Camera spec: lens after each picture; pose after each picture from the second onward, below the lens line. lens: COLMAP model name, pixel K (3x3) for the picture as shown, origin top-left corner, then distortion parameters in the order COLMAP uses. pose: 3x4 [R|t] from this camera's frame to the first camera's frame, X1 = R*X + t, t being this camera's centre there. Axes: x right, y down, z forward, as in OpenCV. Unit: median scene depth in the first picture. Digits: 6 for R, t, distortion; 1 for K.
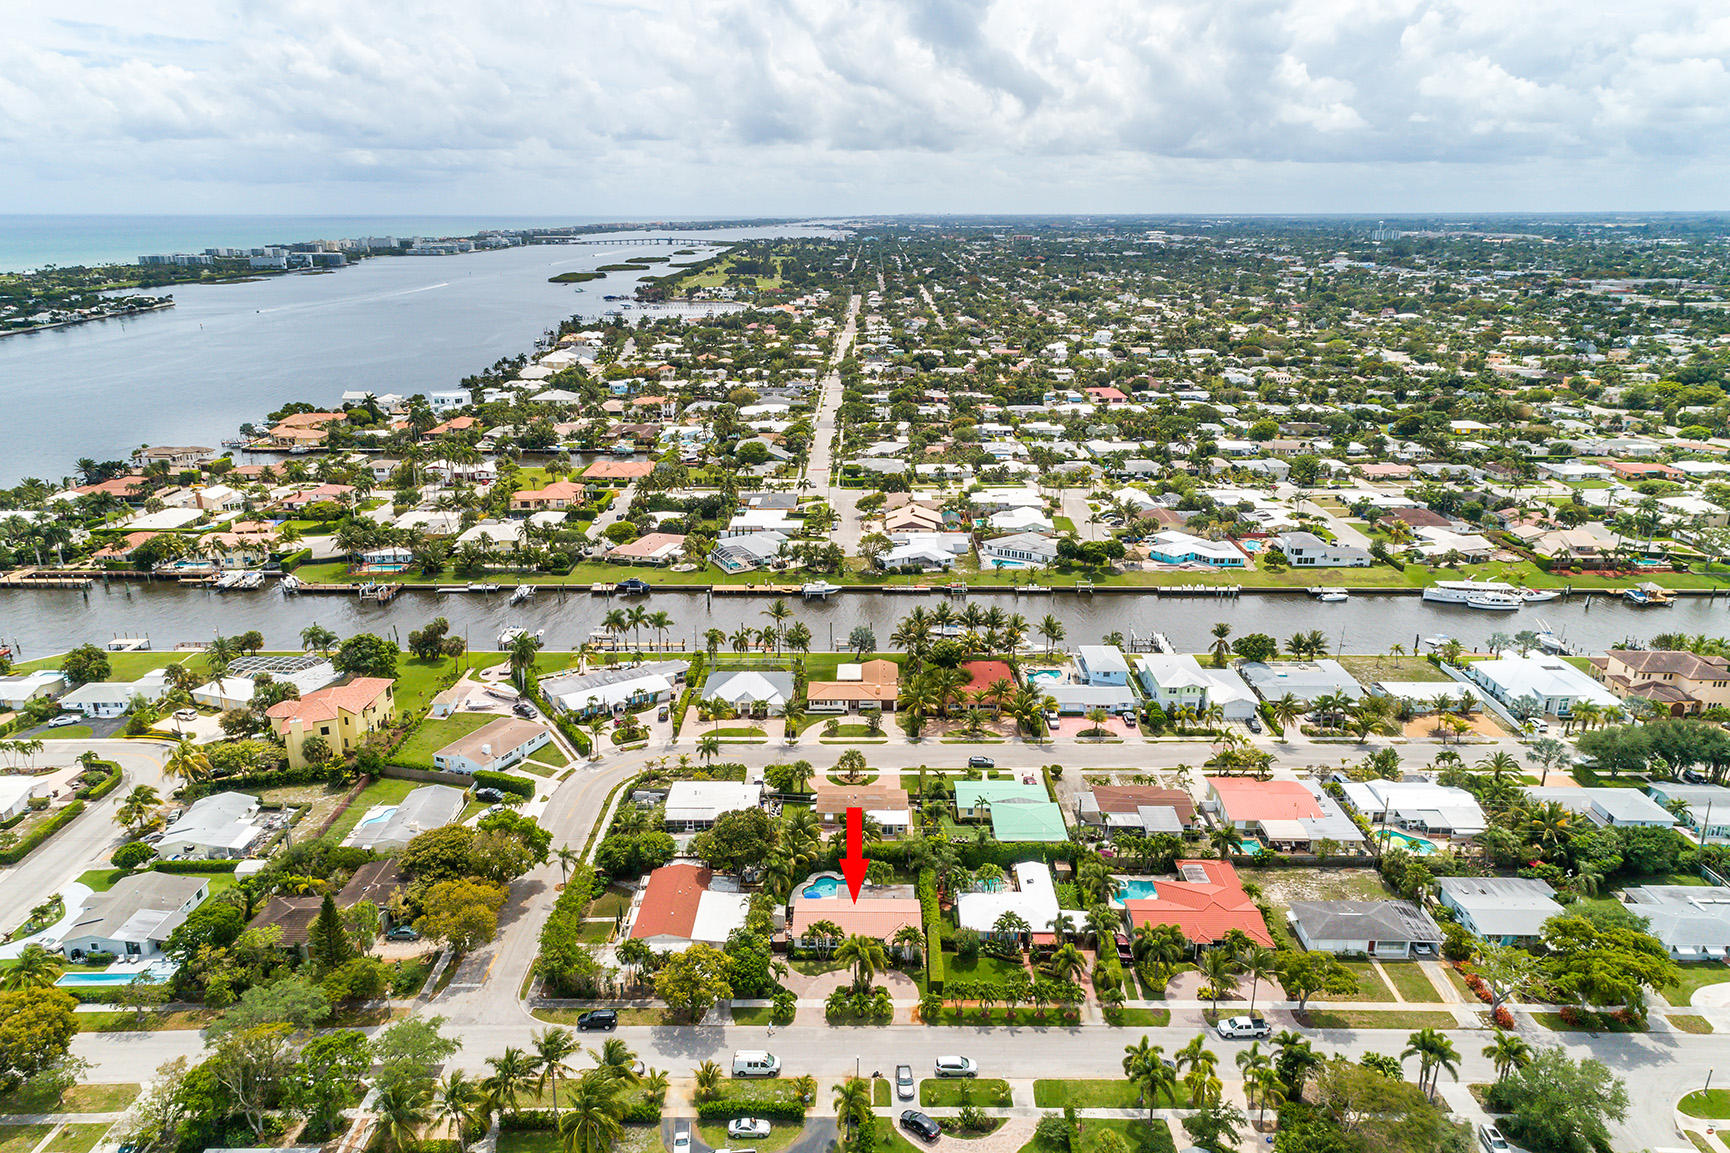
lens RADIAL K [[1150.1, 0, 858.9], [0, 1150.1, 575.5], [0, 0, 1]] dist [0.019641, 0.006394]
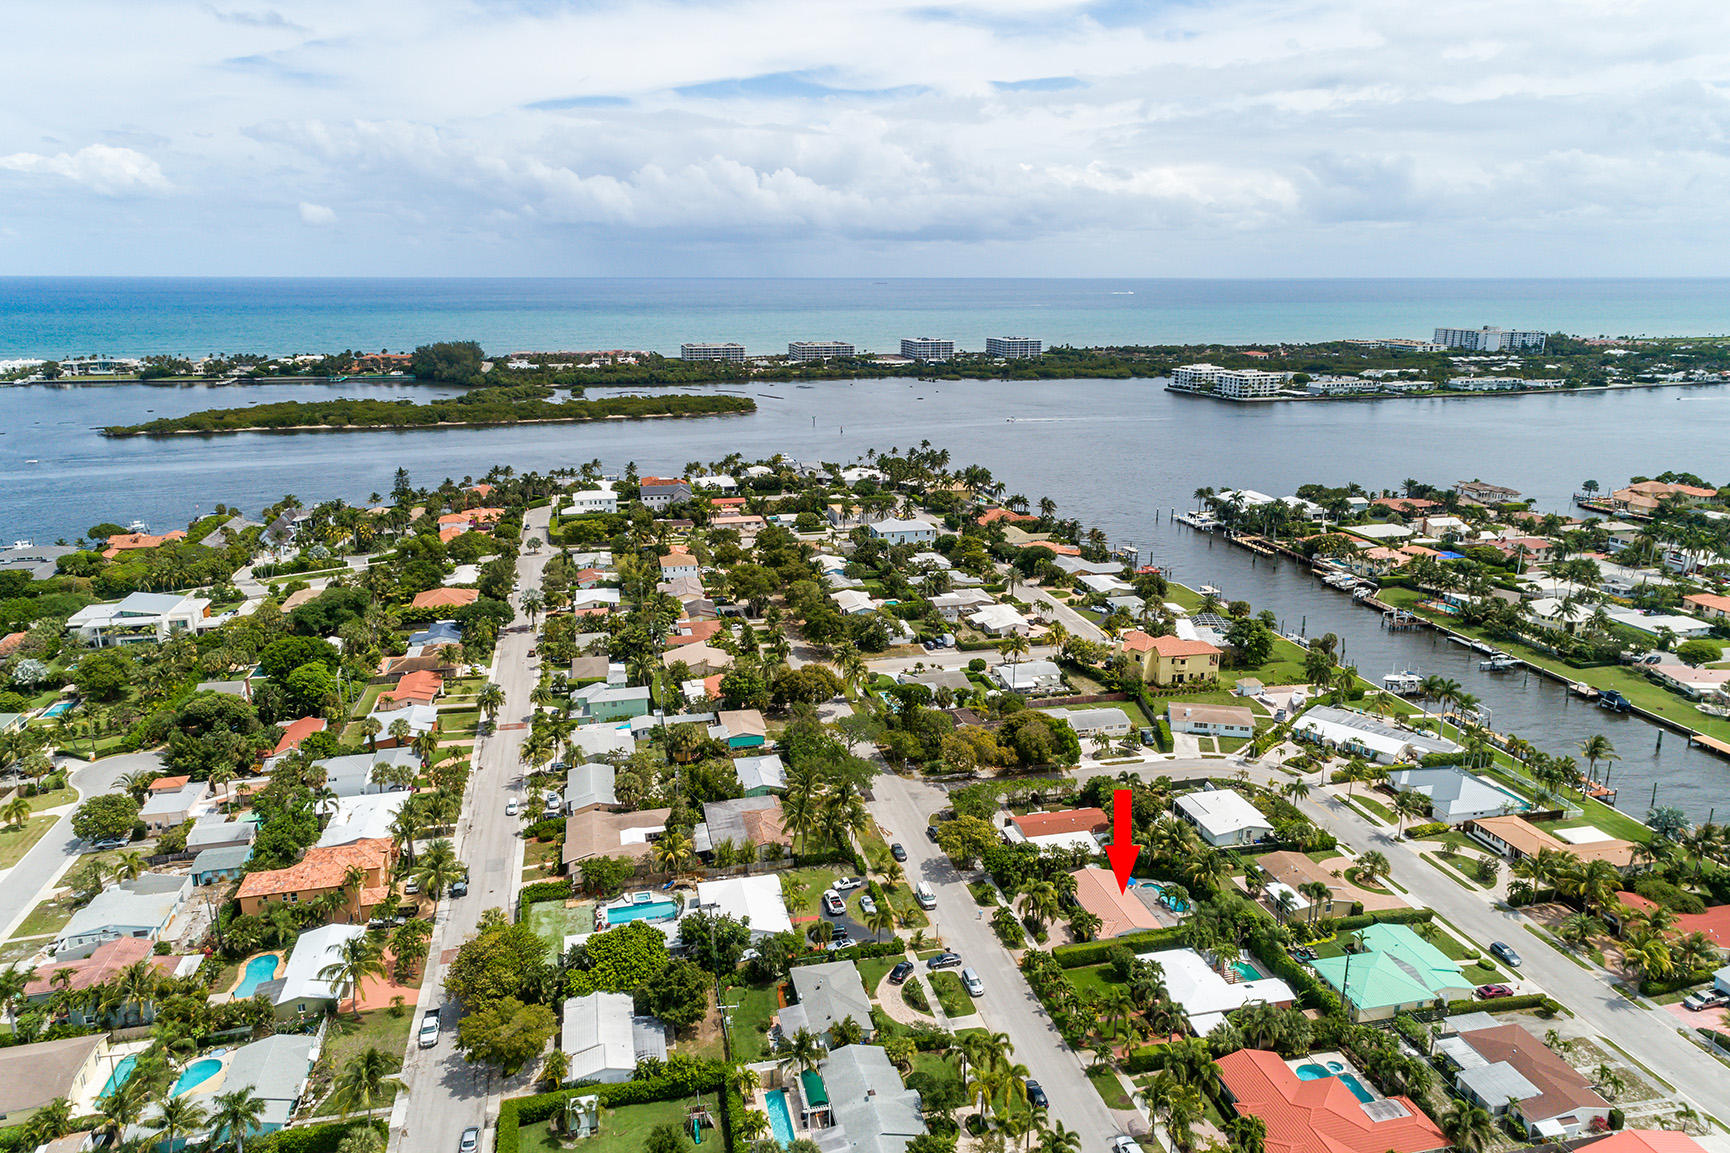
lens RADIAL K [[1150.1, 0, 858.9], [0, 1150.1, 575.5], [0, 0, 1]] dist [0.019641, 0.006394]
pose [[0.239902, 0.250075, -0.938035, 0.716471], [-0.296622, 0.938926, 0.174452, -0.096166], [0.924371, 0.236390, 0.299428, 0.289450]]
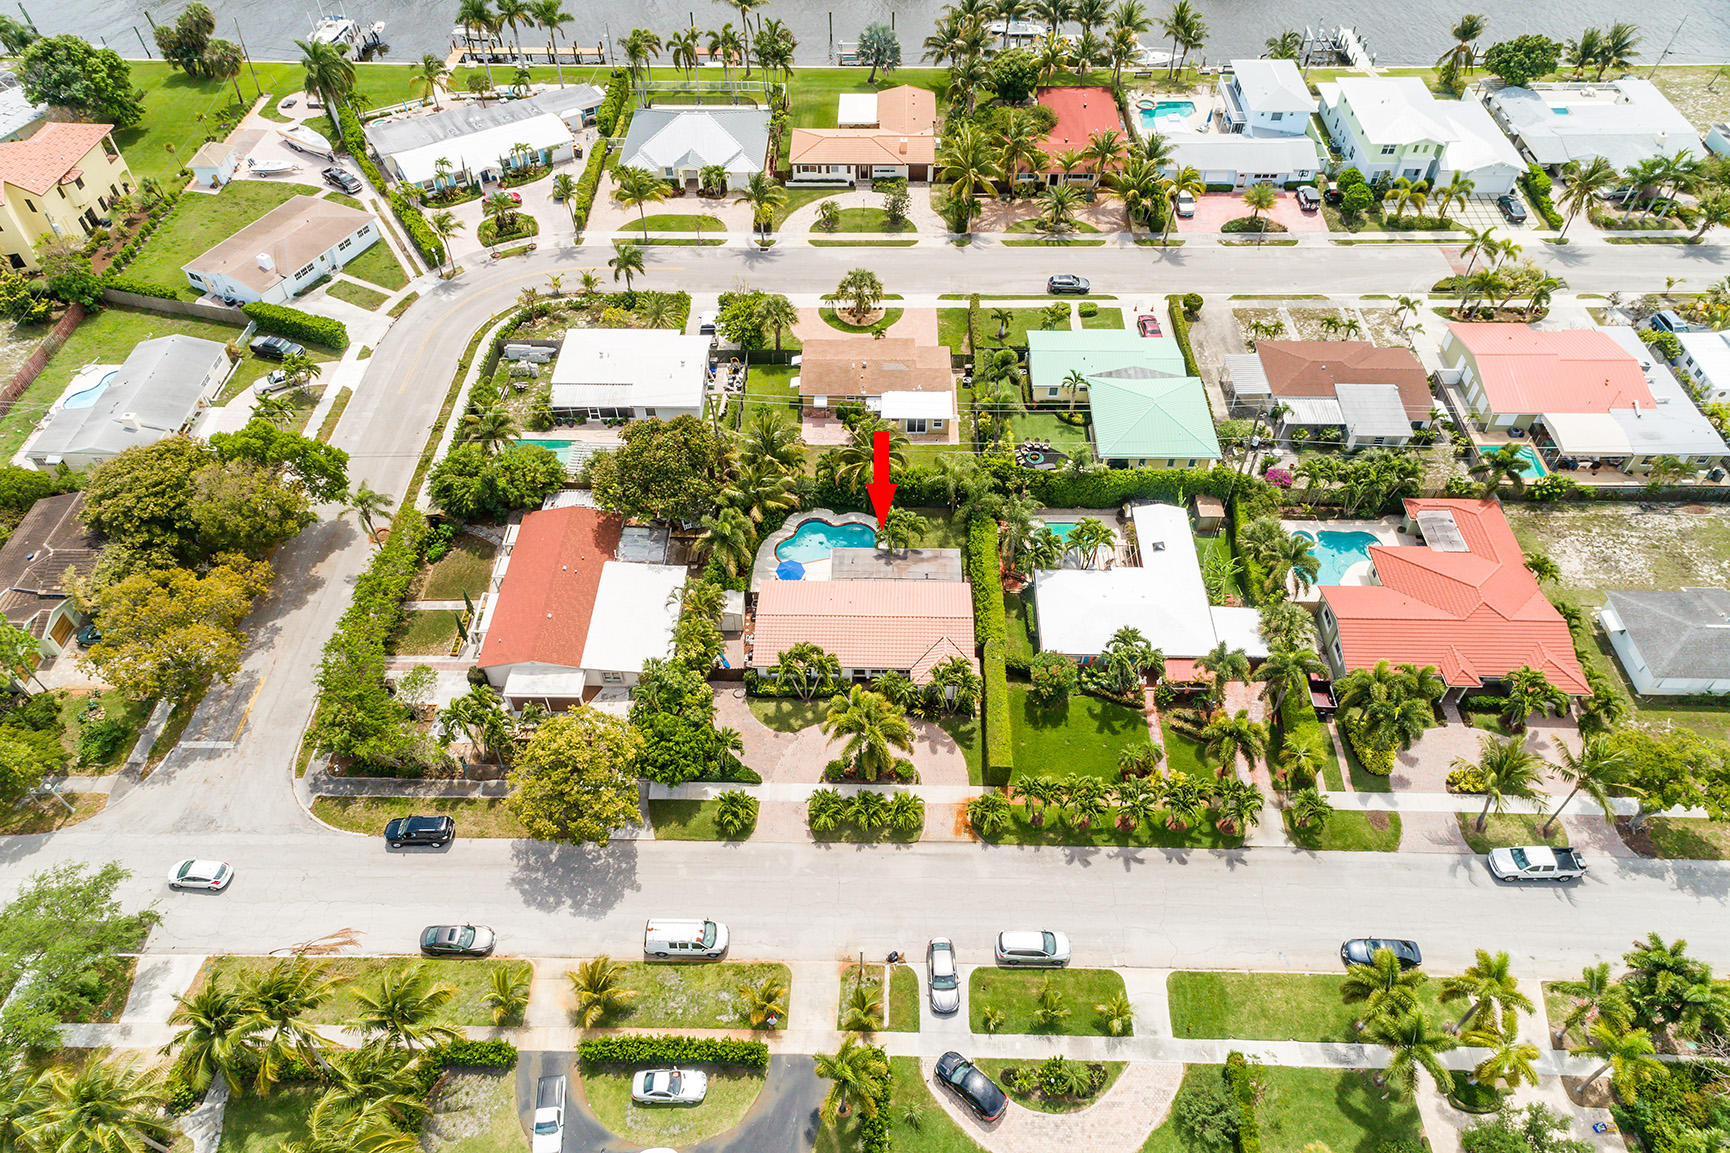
lens RADIAL K [[1150.1, 0, 858.9], [0, 1150.1, 575.5], [0, 0, 1]] dist [0.019641, 0.006394]
pose [[0.999887, 0.005851, -0.013866, 0.002984], [0.001919, 0.864251, 0.503057, -0.015346], [0.014928, -0.503027, 0.864142, 0.397984]]
